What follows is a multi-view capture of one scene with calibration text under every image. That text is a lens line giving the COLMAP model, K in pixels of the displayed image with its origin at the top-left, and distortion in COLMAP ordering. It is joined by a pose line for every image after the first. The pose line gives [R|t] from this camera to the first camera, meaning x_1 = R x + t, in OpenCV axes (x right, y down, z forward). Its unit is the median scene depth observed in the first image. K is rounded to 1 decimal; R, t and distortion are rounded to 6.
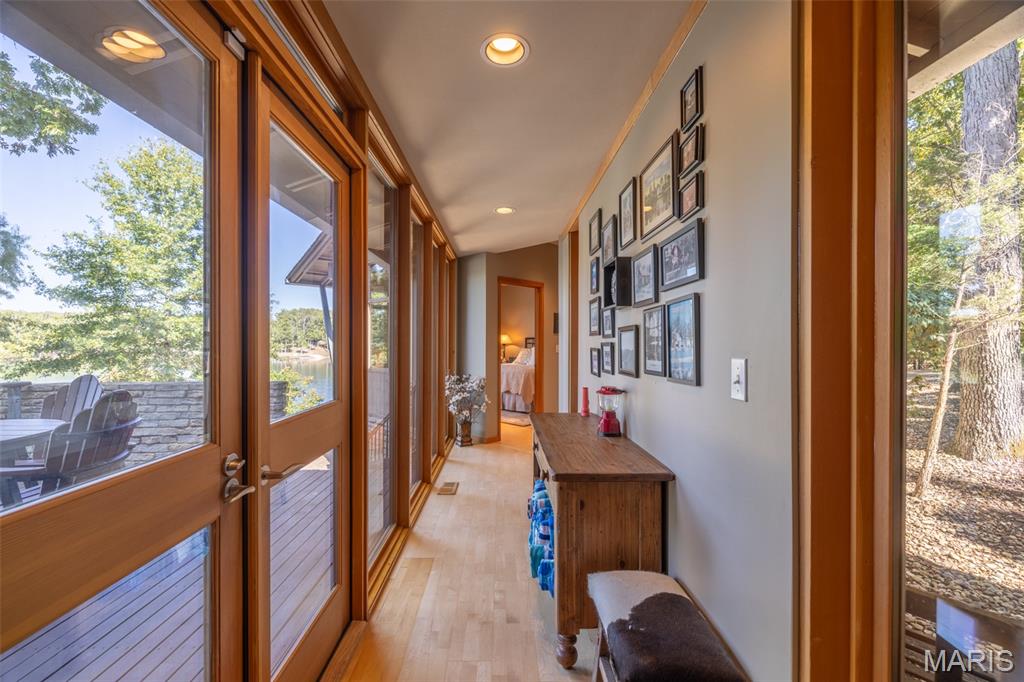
lens RADIAL K [[426.6, 0, 507.8], [0, 426.6, 341.8], [0, 0, 1]] dist [-0.000624, -0.000781]
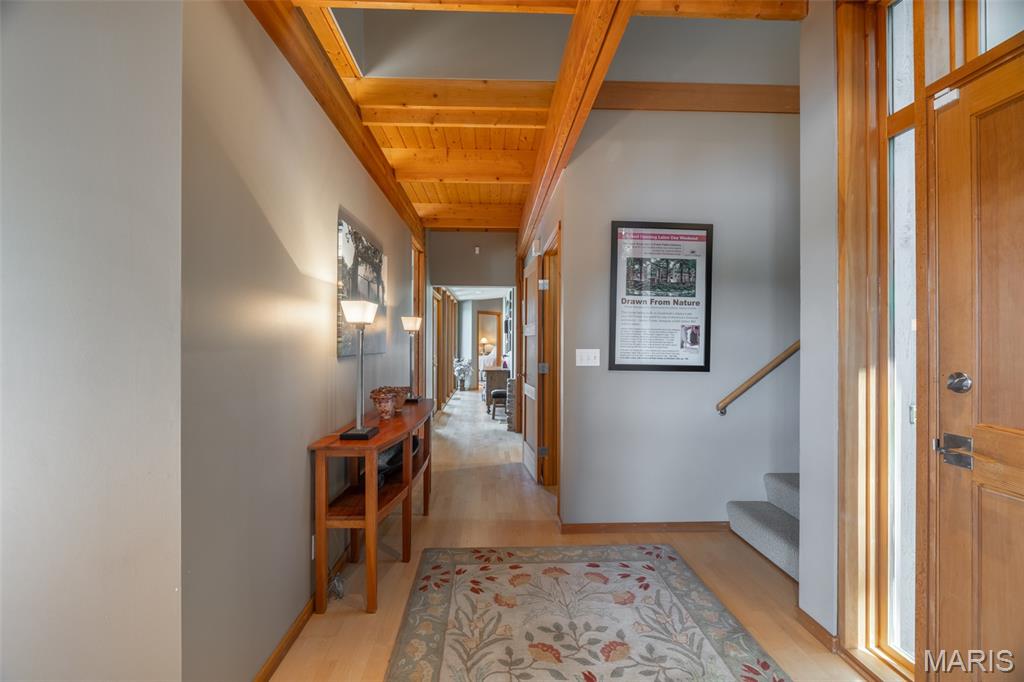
lens RADIAL K [[426.6, 0, 507.8], [0, 426.6, 341.8], [0, 0, 1]] dist [-0.000624, -0.000781]
pose [[0.999602, 0.000415, 0.028218, 0.069411], [-0.000413, 1.000000, -0.000090, -0.002849], [-0.028218, 0.000078, 0.999602, -1.130962]]
